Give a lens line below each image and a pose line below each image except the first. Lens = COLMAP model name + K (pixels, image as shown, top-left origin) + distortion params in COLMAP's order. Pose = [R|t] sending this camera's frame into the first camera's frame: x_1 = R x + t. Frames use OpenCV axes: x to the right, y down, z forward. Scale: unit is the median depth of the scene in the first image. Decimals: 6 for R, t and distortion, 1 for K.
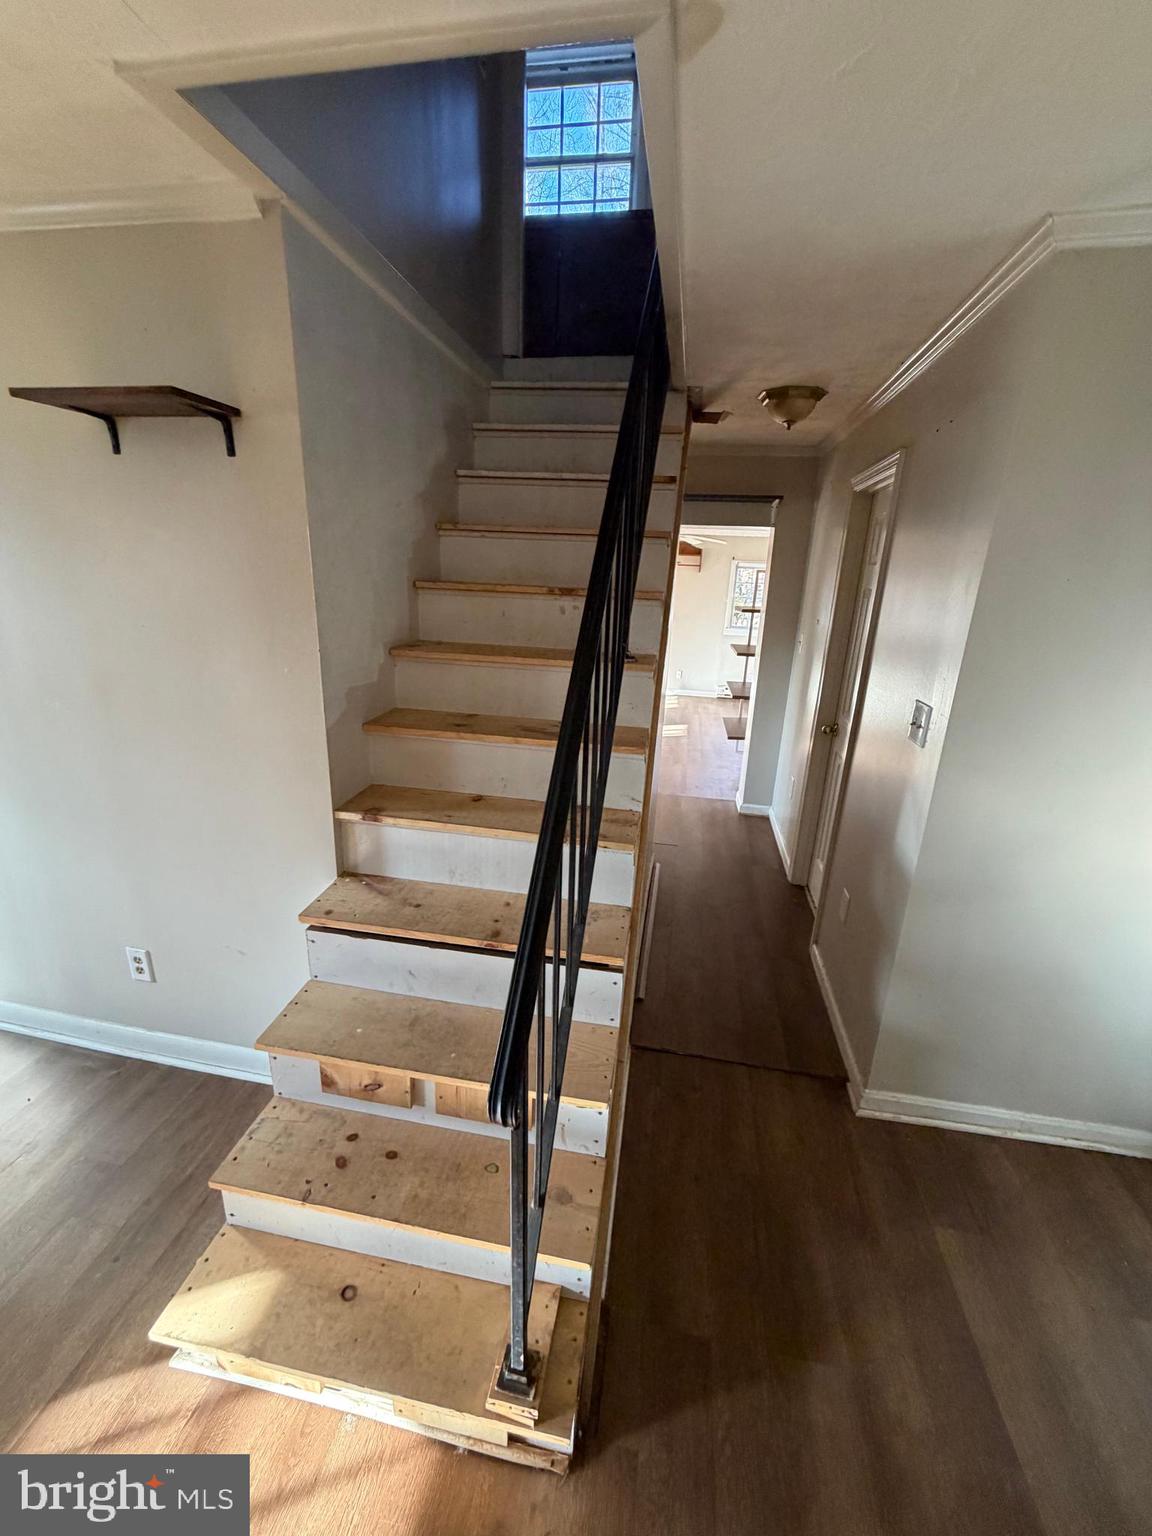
lens RADIAL K [[613.0, 0, 579.8], [0, 613.0, 765.5], [0, 0, 1]] dist [0.000421, -0.001848]
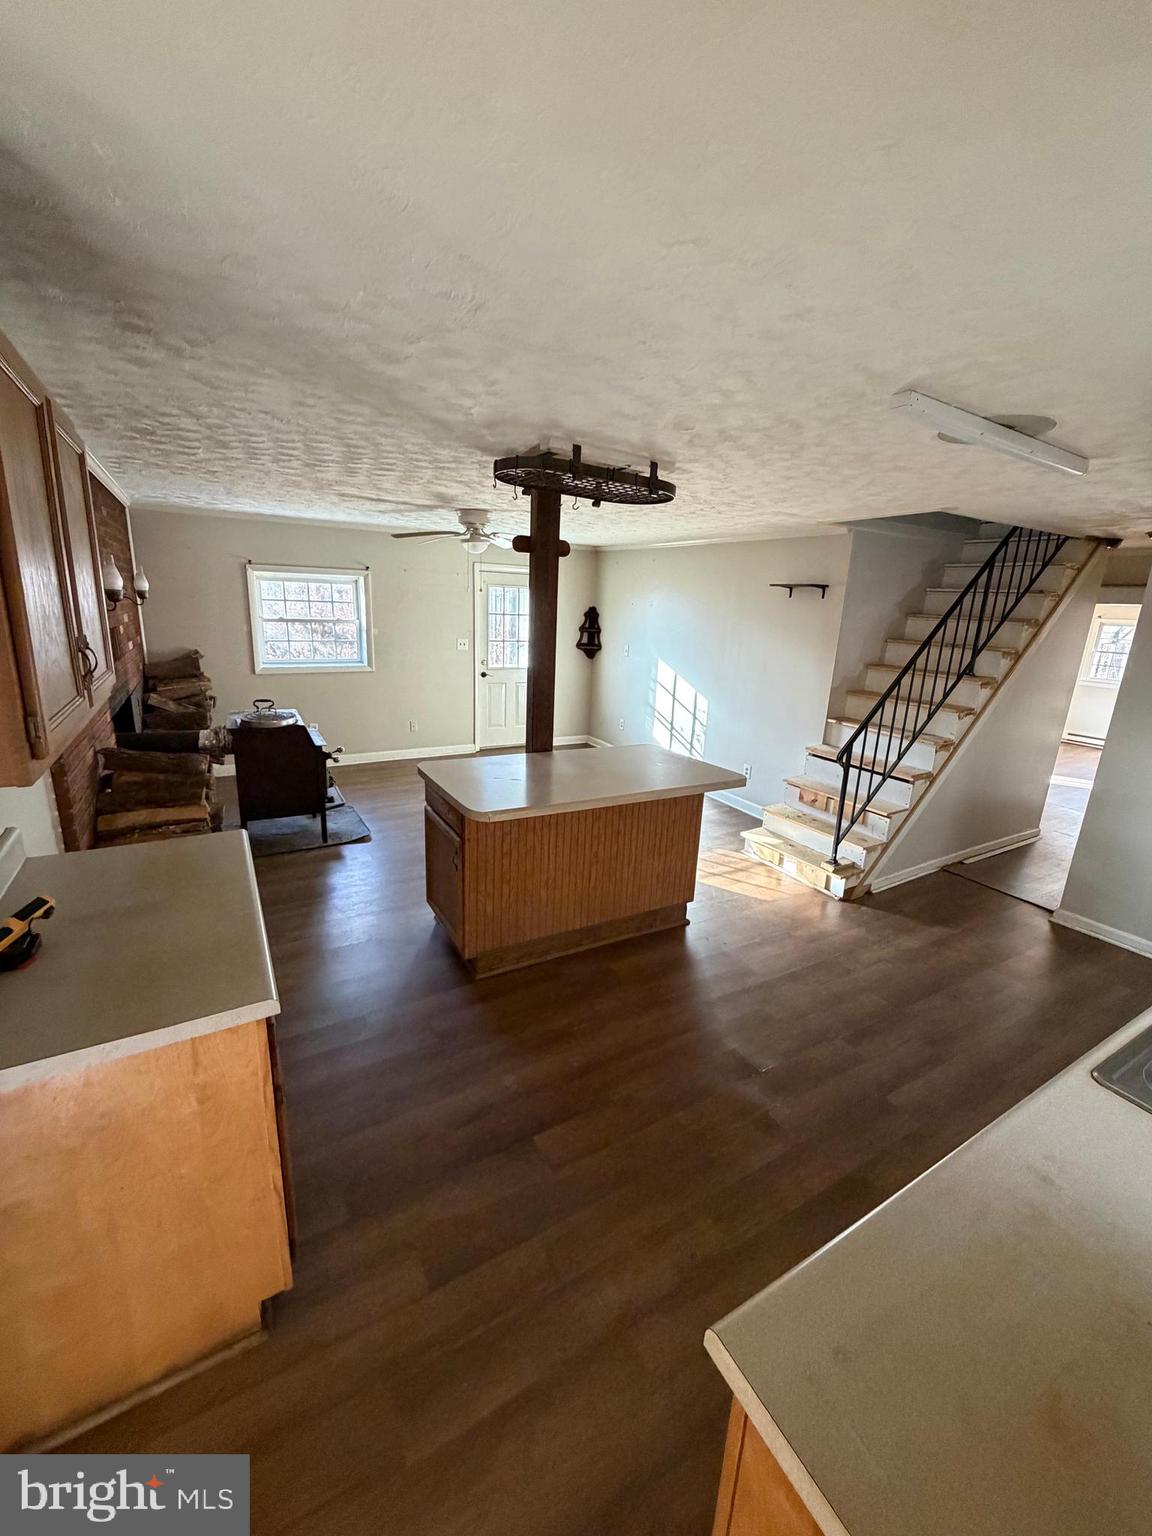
lens RADIAL K [[613.0, 0, 578.3], [0, 613.0, 763.5], [0, 0, 1]] dist [0.000421, -0.001848]
pose [[0.650263, 0.179324, -0.738242, 0.945498], [-0.242960, 0.969797, 0.021565, 0.483387], [0.719811, 0.165340, 0.674192, -1.633128]]
